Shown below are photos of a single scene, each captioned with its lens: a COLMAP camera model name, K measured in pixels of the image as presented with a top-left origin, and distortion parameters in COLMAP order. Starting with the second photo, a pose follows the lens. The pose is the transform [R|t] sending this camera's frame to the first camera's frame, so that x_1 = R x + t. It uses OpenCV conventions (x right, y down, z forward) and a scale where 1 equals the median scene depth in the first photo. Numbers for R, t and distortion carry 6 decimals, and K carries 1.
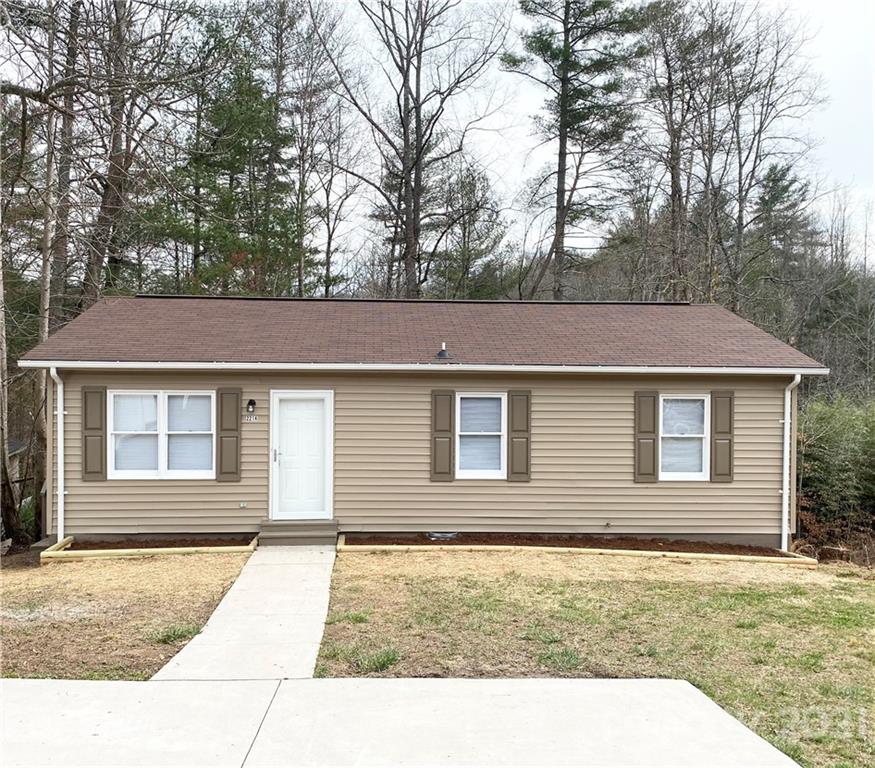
lens RADIAL K [[769.9, 0, 437.5], [0, 769.9, 384.0], [0, 0, 1]] dist [0.013766, -0.011904]
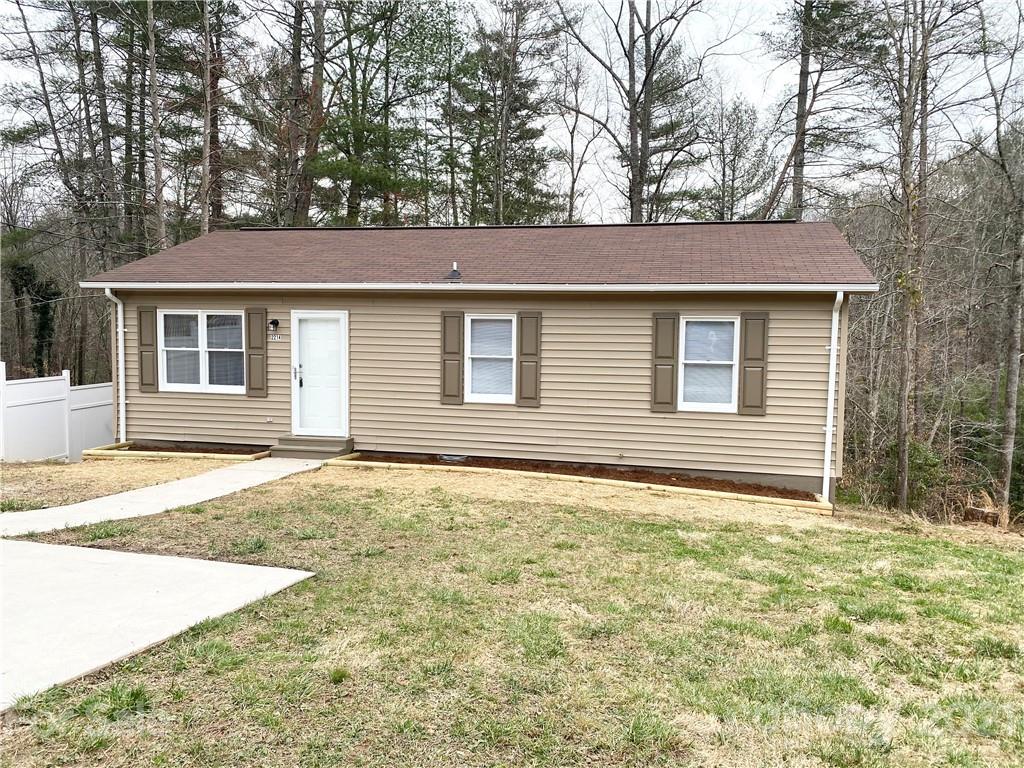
lens RADIAL K [[776.8, 0, 512.0], [0, 776.8, 384.0], [0, 0, 1]] dist [0.009583, -0.007542]
pose [[0.963357, 0.025363, -0.267021, 0.342813], [-0.009201, 0.998058, 0.061605, 0.038822], [0.268065, -0.056891, 0.961720, 0.065546]]
